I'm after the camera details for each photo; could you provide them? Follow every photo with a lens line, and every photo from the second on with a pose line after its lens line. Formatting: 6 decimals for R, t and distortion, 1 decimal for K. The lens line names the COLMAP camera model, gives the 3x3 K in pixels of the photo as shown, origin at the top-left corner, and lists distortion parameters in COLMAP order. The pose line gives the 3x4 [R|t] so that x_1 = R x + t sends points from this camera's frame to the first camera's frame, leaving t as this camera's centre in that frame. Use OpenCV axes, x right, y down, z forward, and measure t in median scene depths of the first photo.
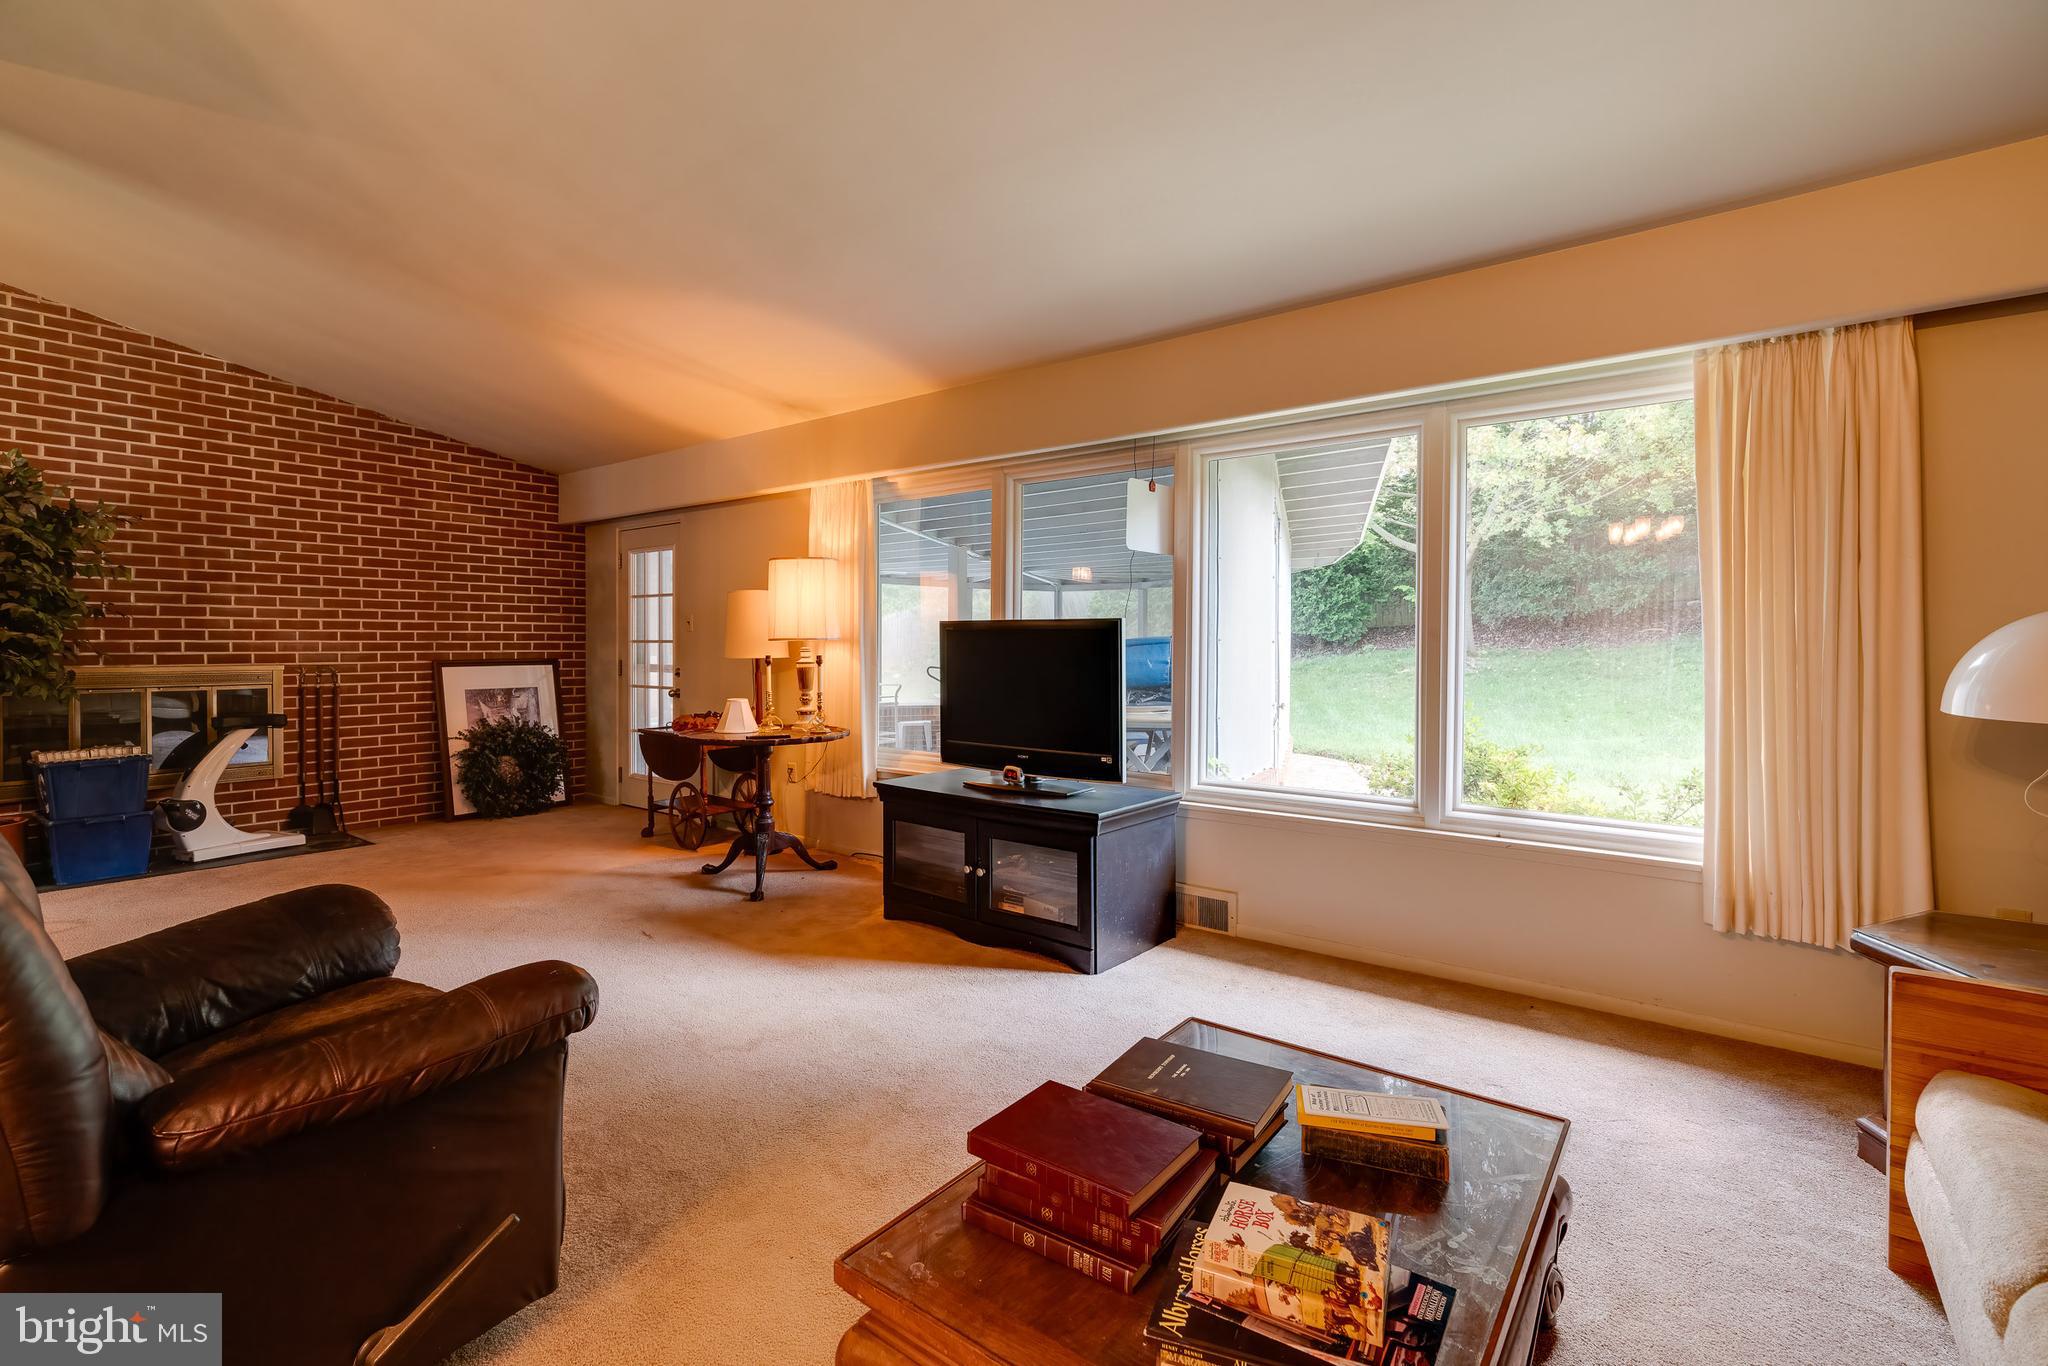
lens RADIAL K [[939.9, 0, 1033.8], [0, 939.9, 660.1], [0, 0, 1]] dist [-0.033210, 0.012374]
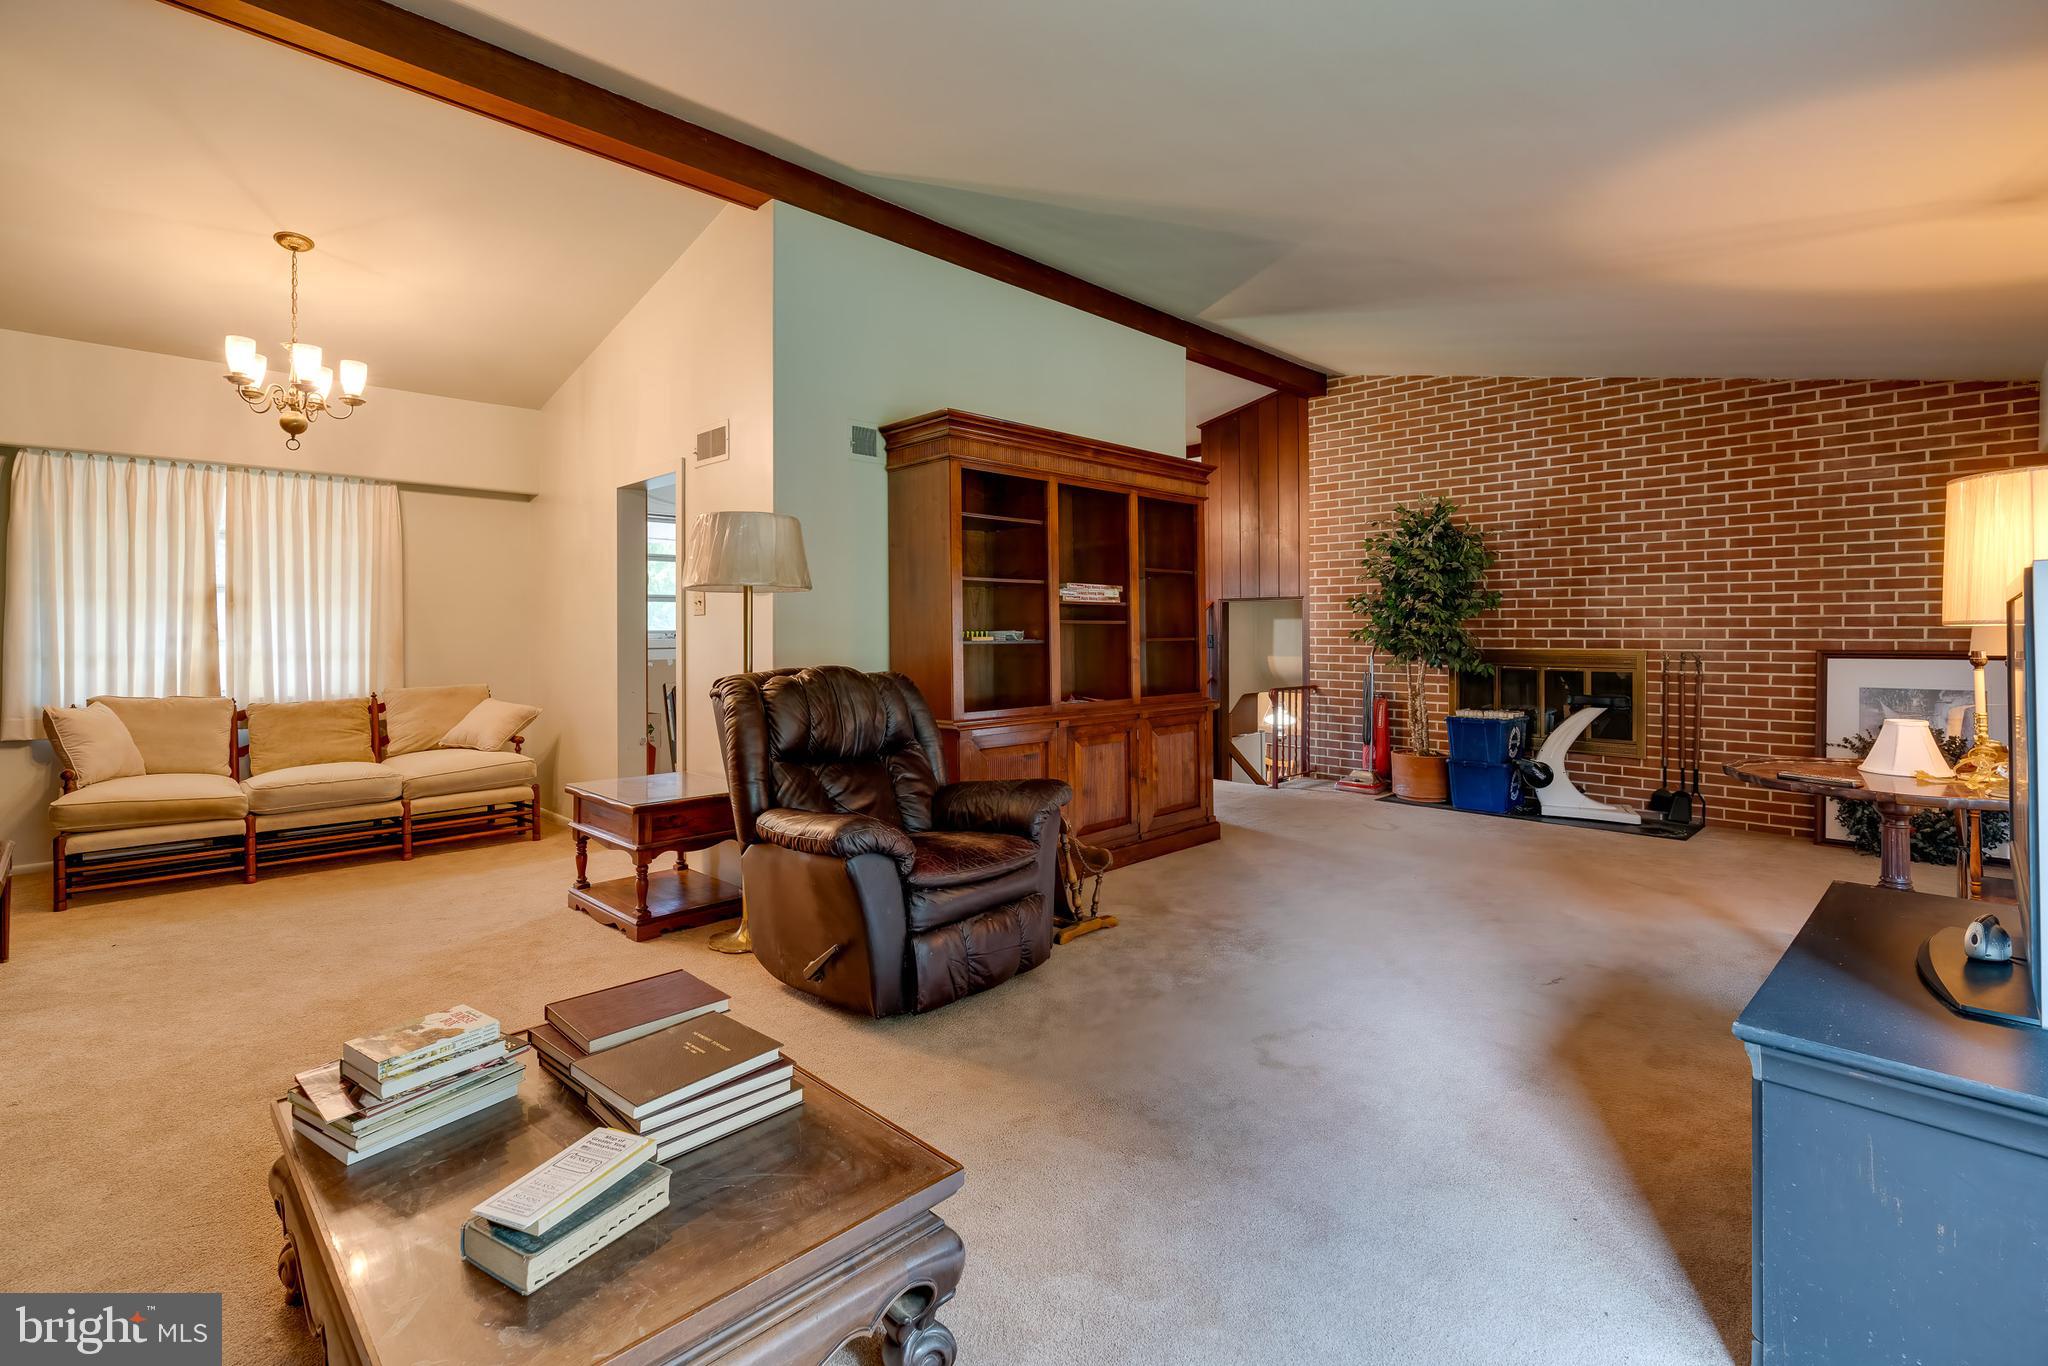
lens RADIAL K [[937.8, 0, 1011.4], [0, 937.8, 629.1], [0, 0, 1]] dist [-0.003048, 0.000769]
pose [[-0.152452, -0.001011, -0.988310, 0.338189], [-0.014033, 0.999901, 0.001142, -0.010375], [0.988211, 0.014043, -0.152451, 0.446214]]
